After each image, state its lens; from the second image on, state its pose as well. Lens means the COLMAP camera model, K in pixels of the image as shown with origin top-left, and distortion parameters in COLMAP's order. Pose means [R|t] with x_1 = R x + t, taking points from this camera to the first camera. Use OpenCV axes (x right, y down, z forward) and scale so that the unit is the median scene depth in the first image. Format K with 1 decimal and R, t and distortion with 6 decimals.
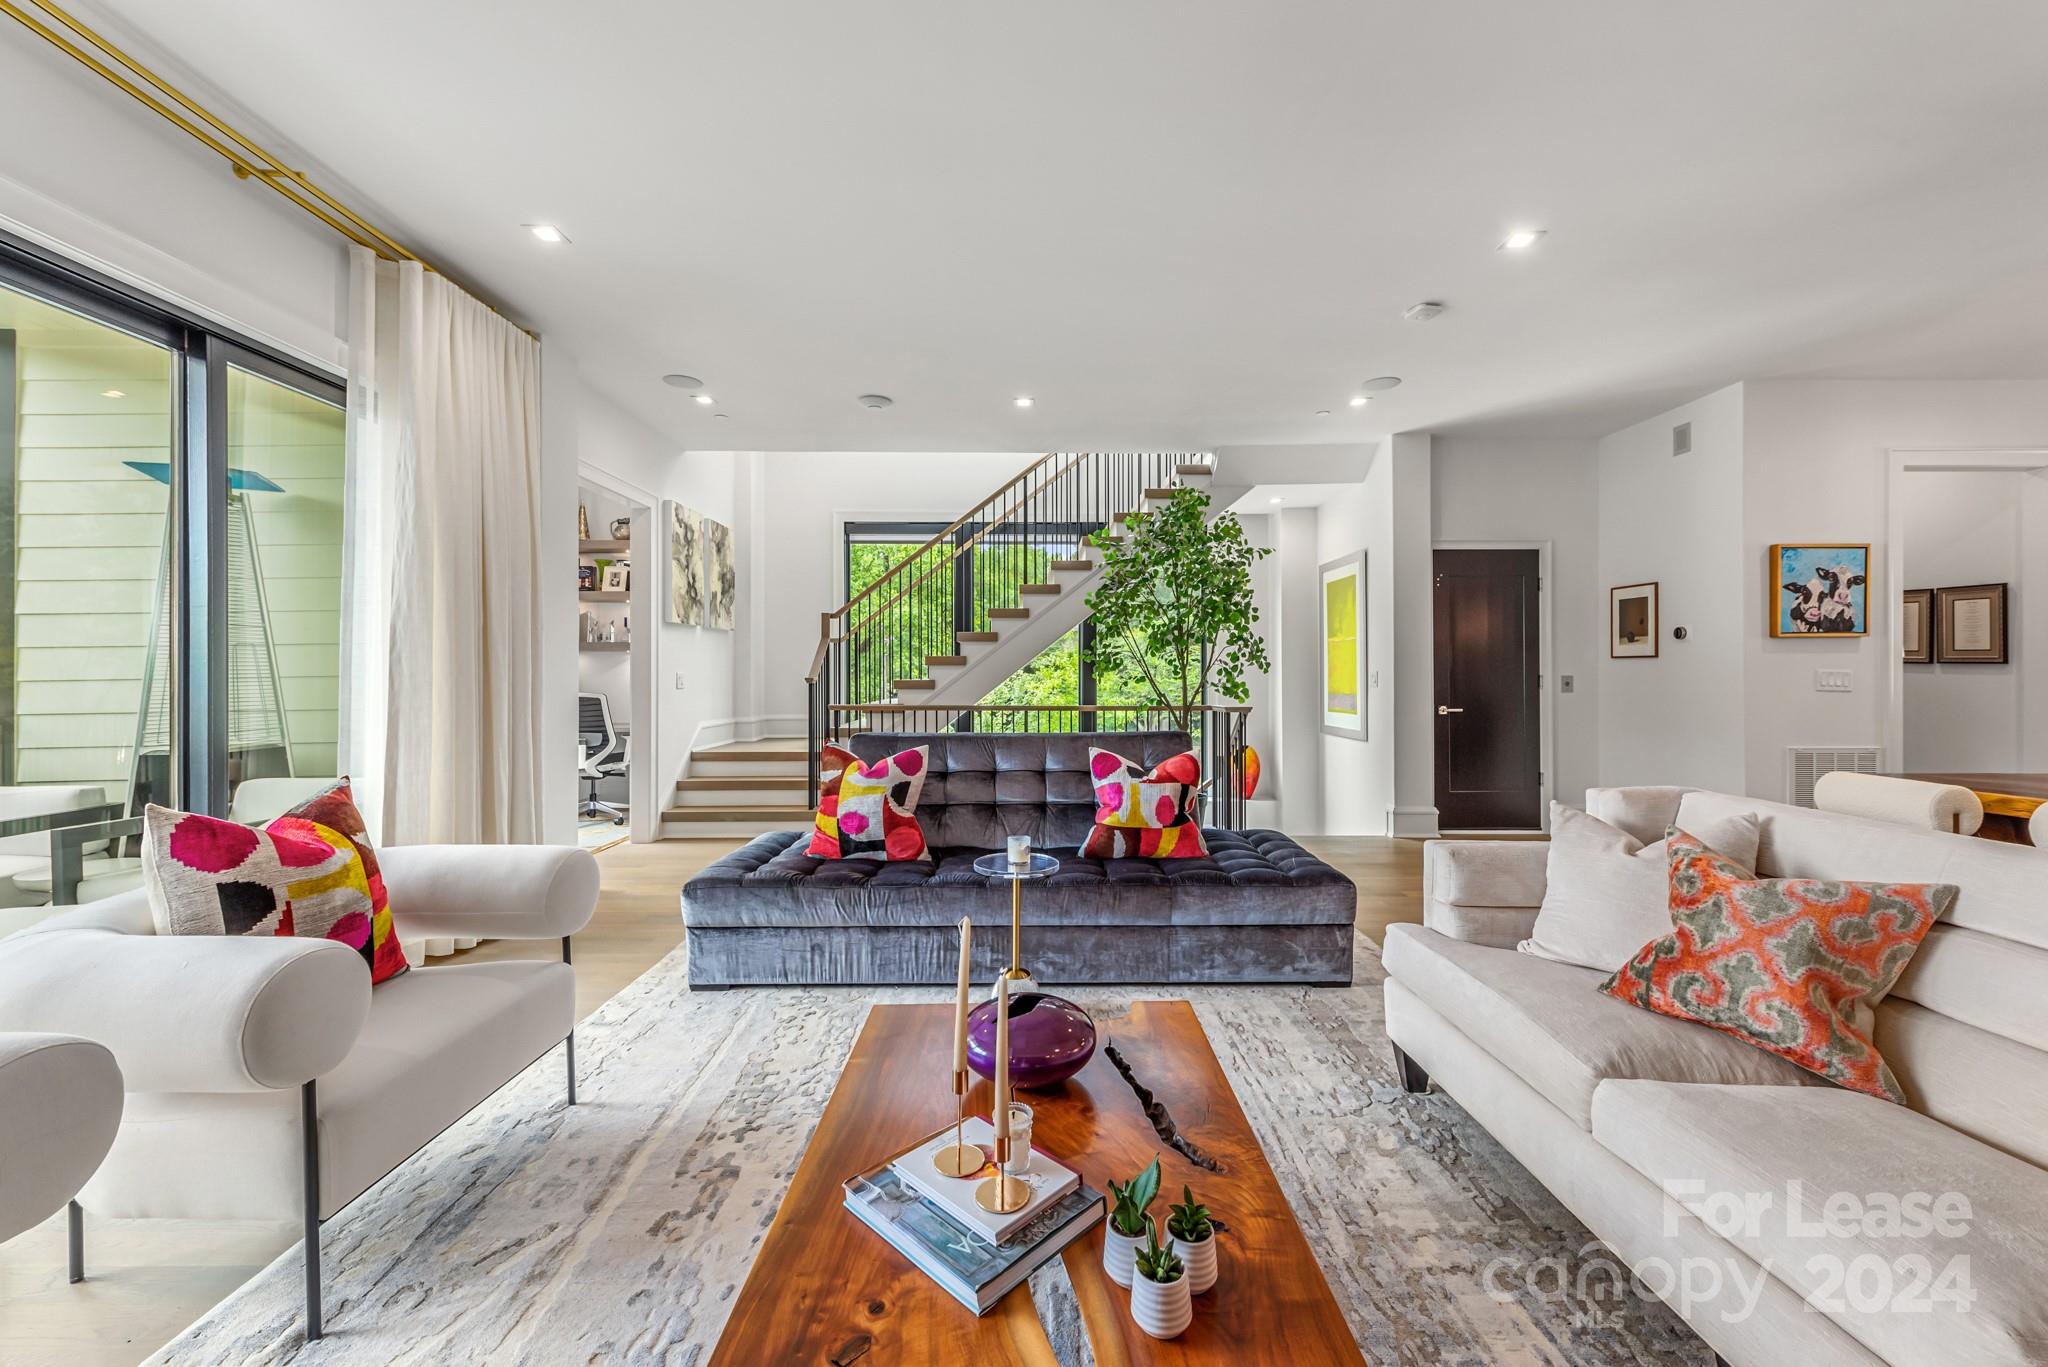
lens RADIAL K [[799.8, 0, 1024.2], [0, 799.8, 669.2], [0, 0, 1]] dist [0.011825, -0.002832]
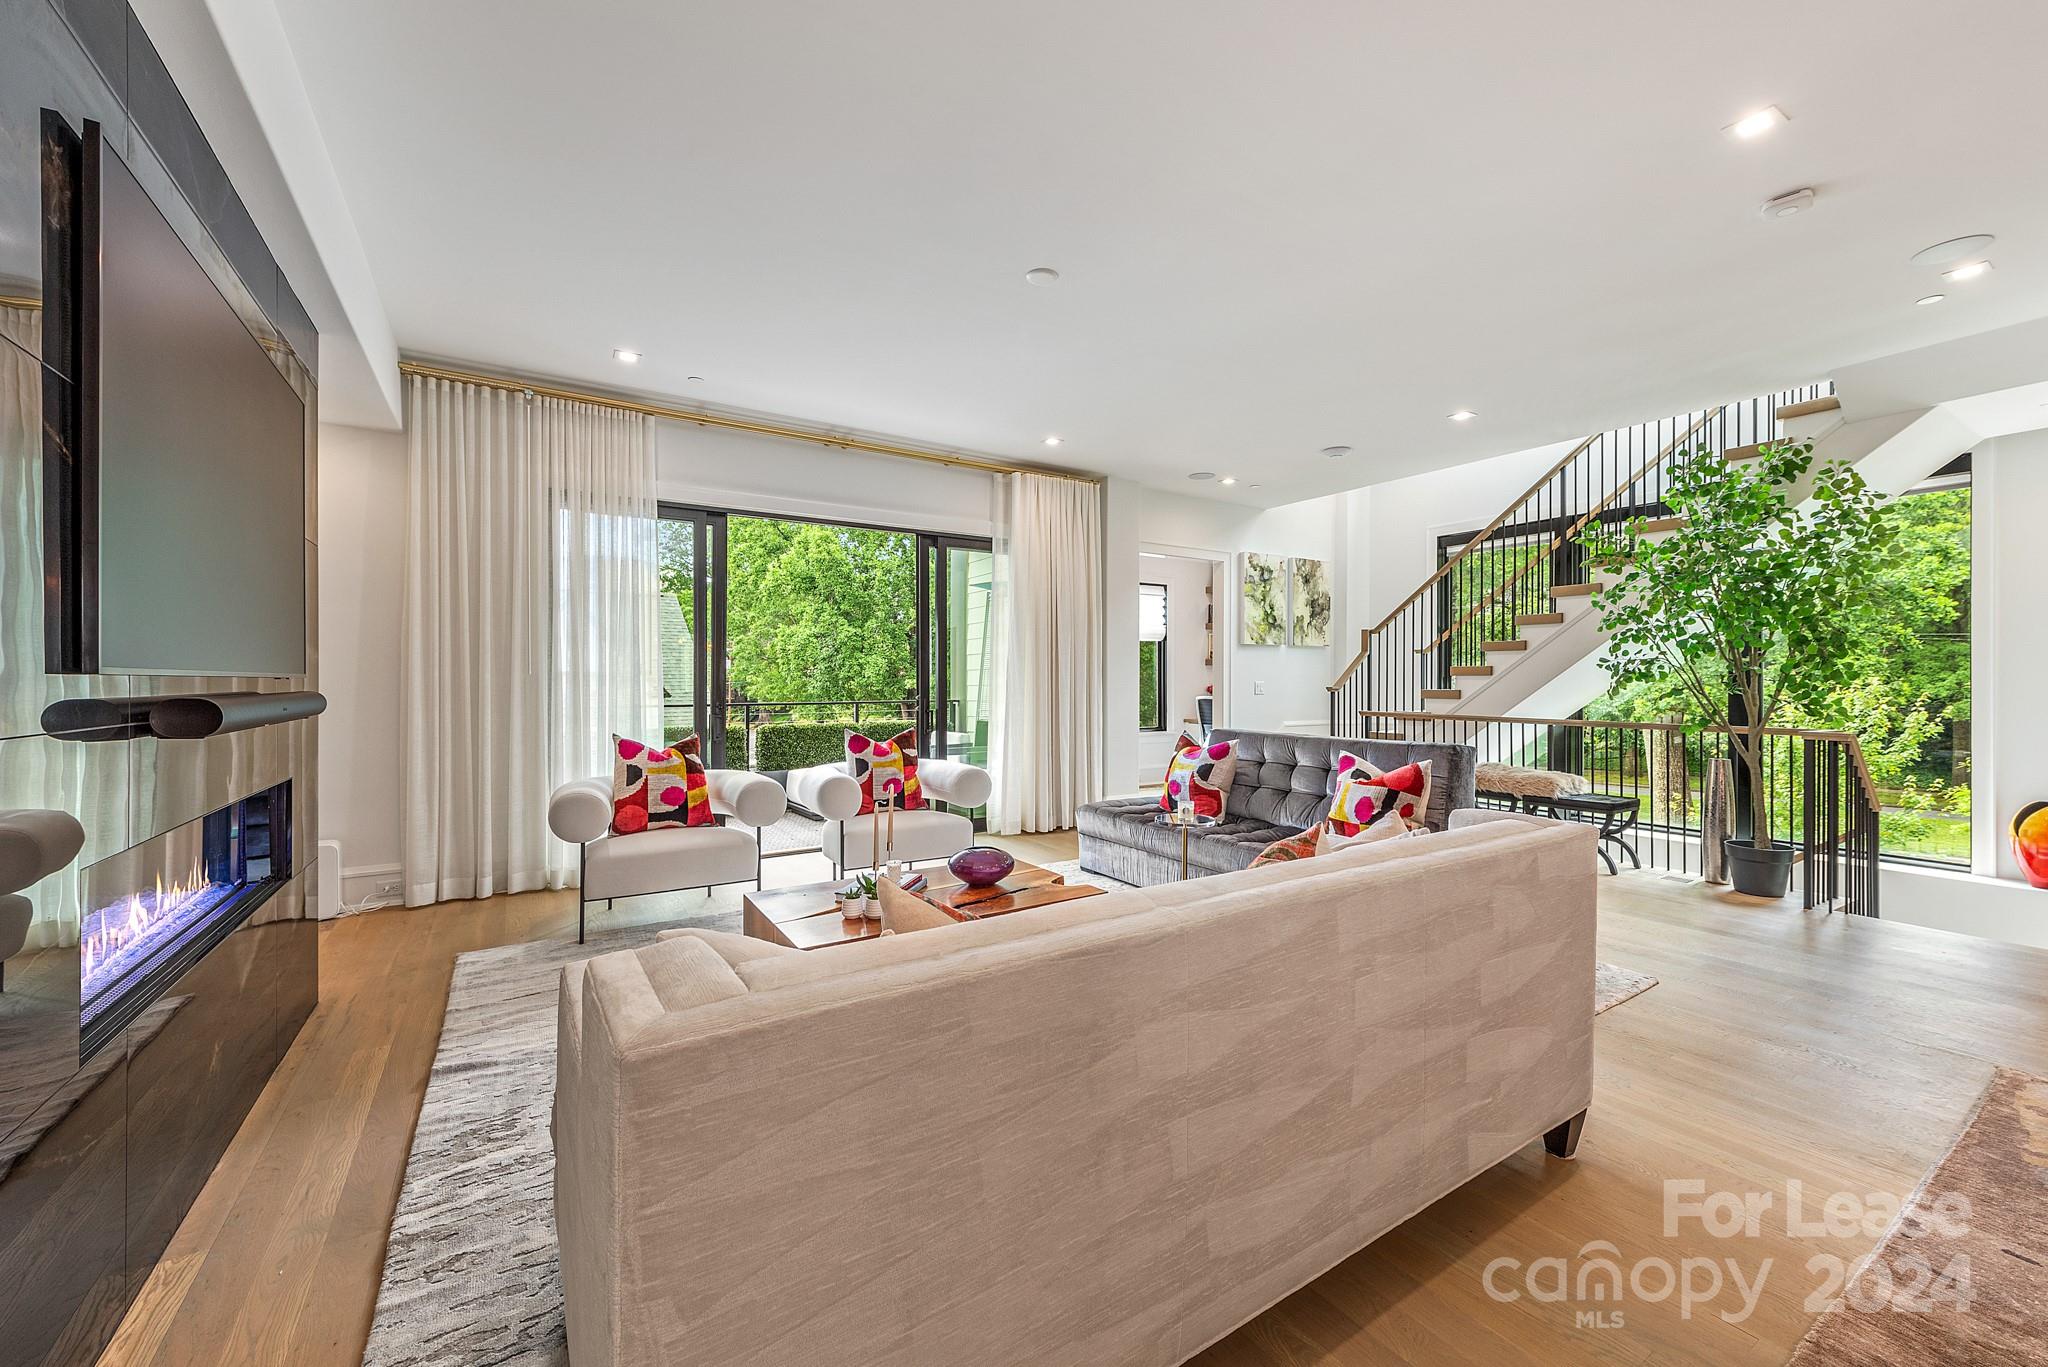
lens RADIAL K [[799.8, 0, 1032.0], [0, 799.8, 679.6], [0, 0, 1]] dist [0.011825, -0.002832]
pose [[0.530831, -0.000040, -0.847478, 0.563947], [0.004139, 0.999988, 0.002546, -0.005740], [0.847468, -0.004859, 0.530825, 0.001953]]
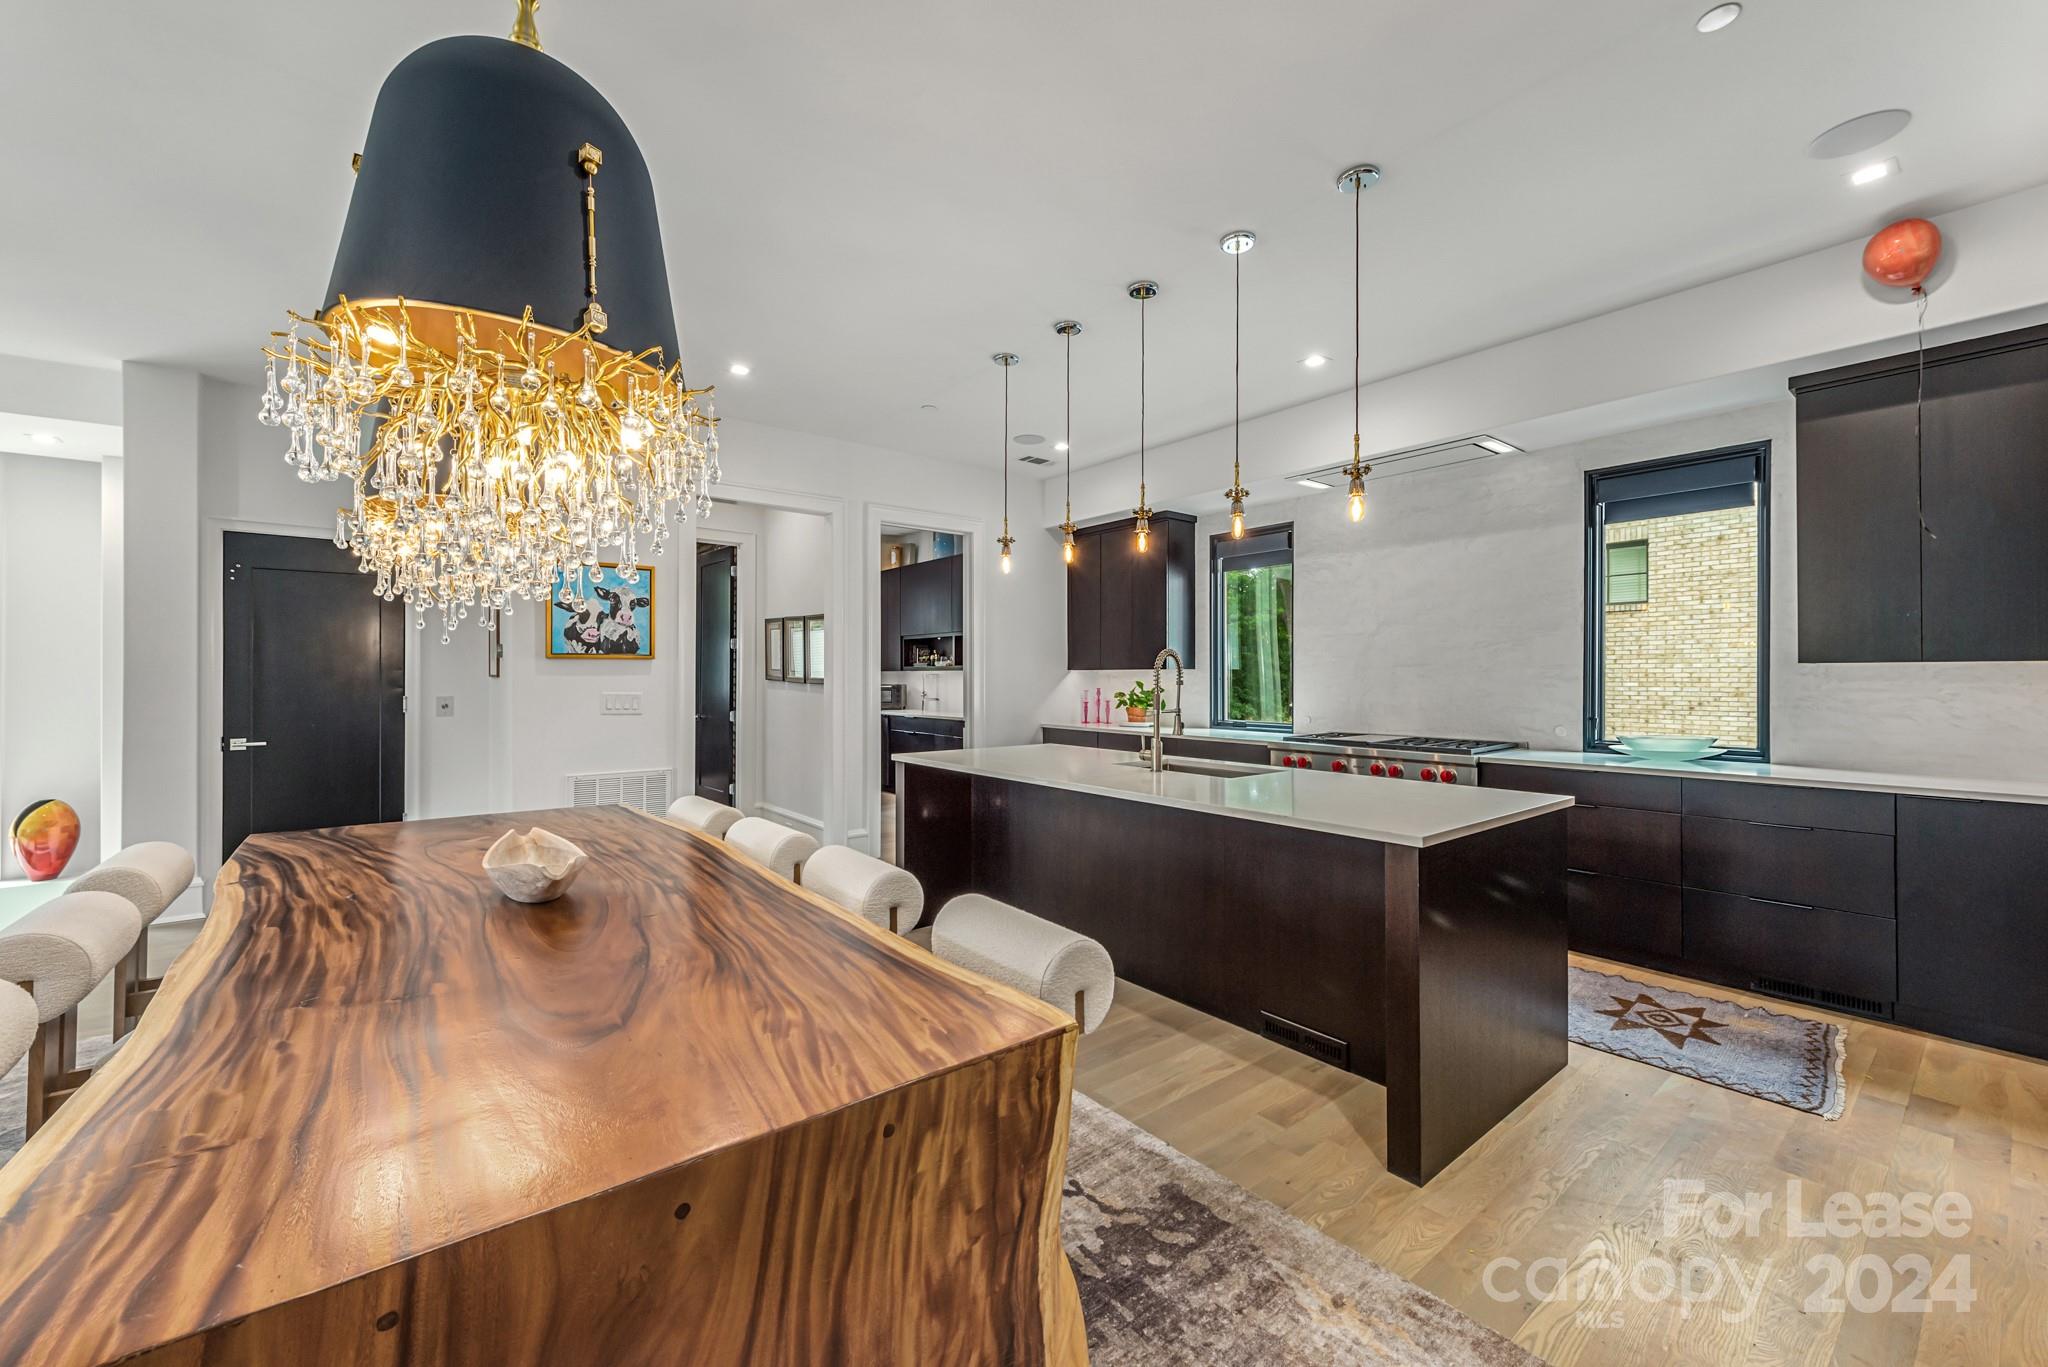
lens RADIAL K [[799.8, 0, 1028.3], [0, 799.8, 674.6], [0, 0, 1]] dist [0.011825, -0.002832]
pose [[0.791256, 0.004112, 0.611471, 0.737518], [-0.004355, 0.999990, -0.001090, -0.020173], [-0.611469, -0.001801, 0.791266, -0.071893]]
